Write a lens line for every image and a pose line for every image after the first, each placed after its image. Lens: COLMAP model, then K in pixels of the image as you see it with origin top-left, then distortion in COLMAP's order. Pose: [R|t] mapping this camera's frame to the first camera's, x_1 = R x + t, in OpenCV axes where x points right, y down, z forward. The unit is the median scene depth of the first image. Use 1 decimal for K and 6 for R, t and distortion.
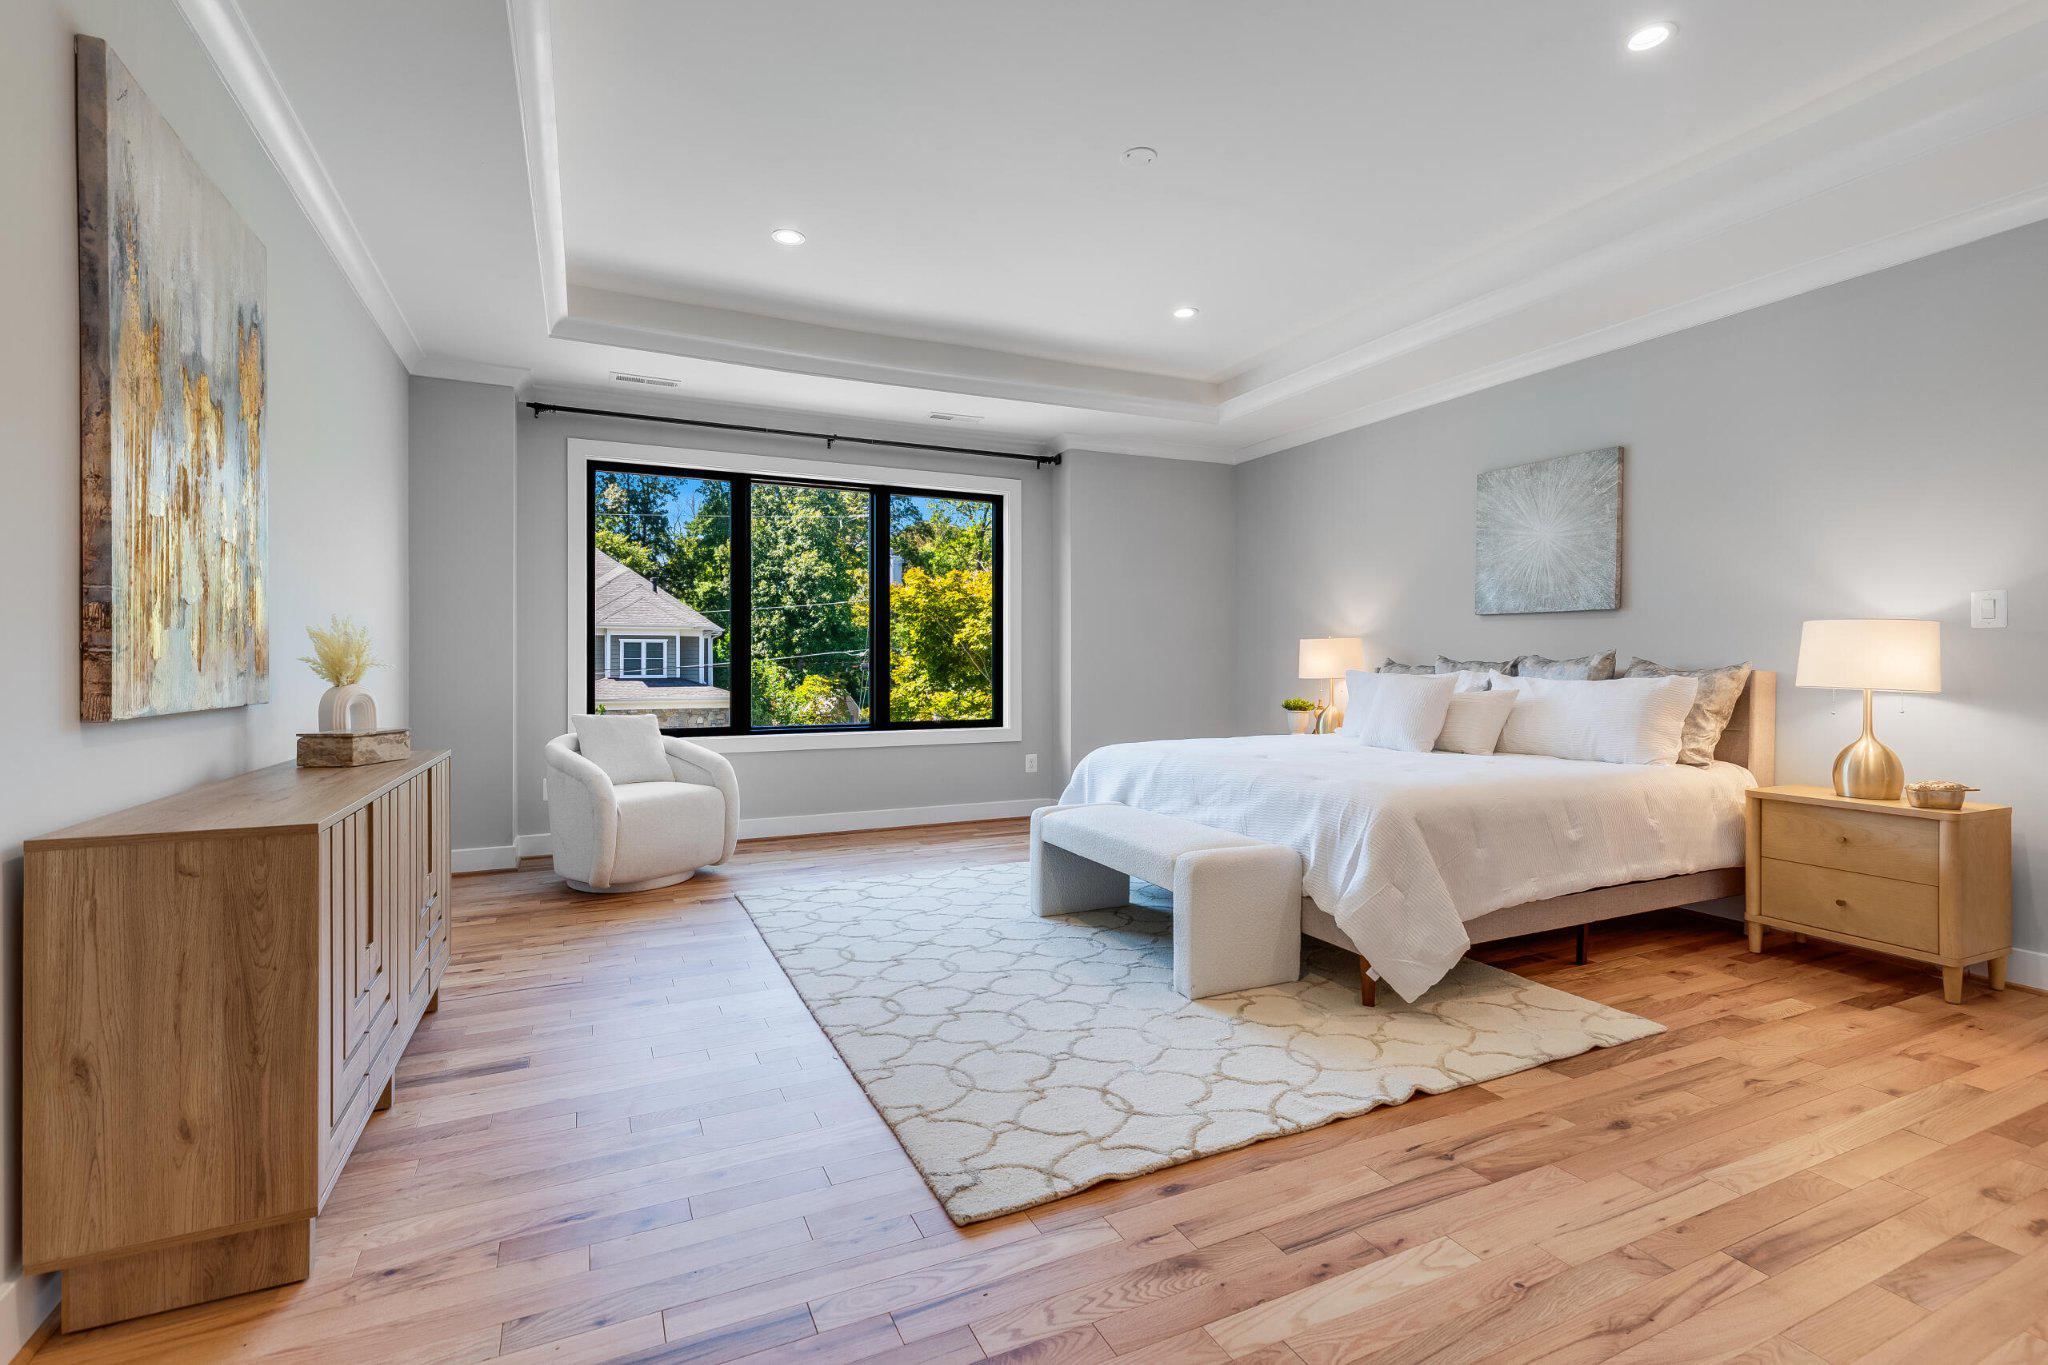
lens RADIAL K [[933.5, 0, 1022.1], [0, 933.5, 671.4], [0, 0, 1]] dist [0.002693, -0.000677]
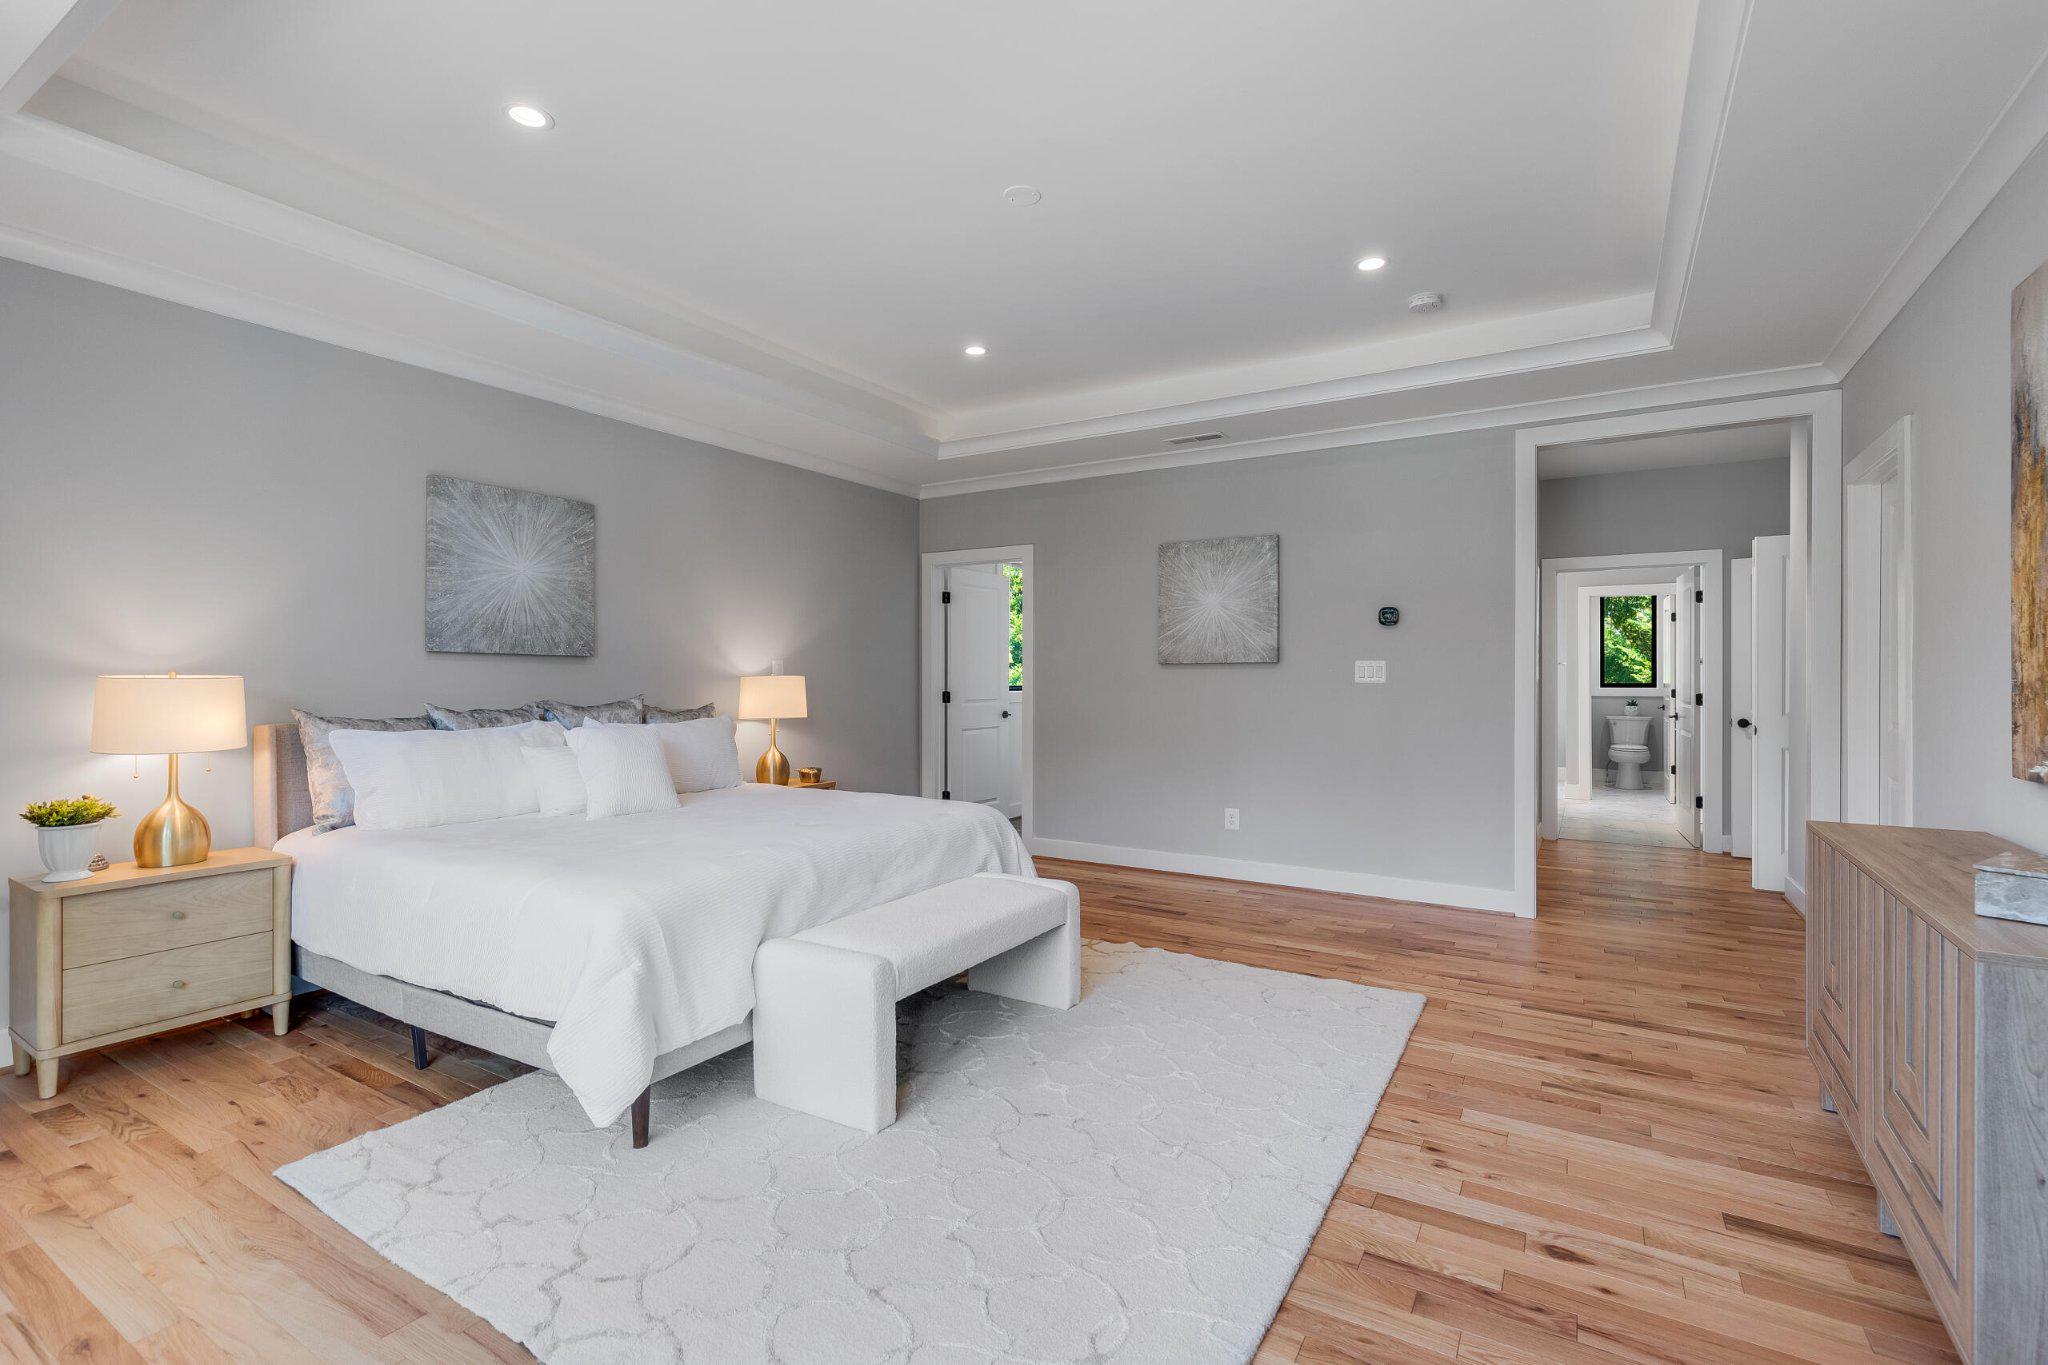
lens RADIAL K [[933.5, 0, 1021.2], [0, 933.5, 677.5], [0, 0, 1]] dist [0.002693, -0.000677]
pose [[-0.551451, 0.000654, 0.834207, -1.121754], [0.010375, 0.999928, 0.006074, -0.093904], [-0.834143, 0.012005, -0.551418, 2.525410]]
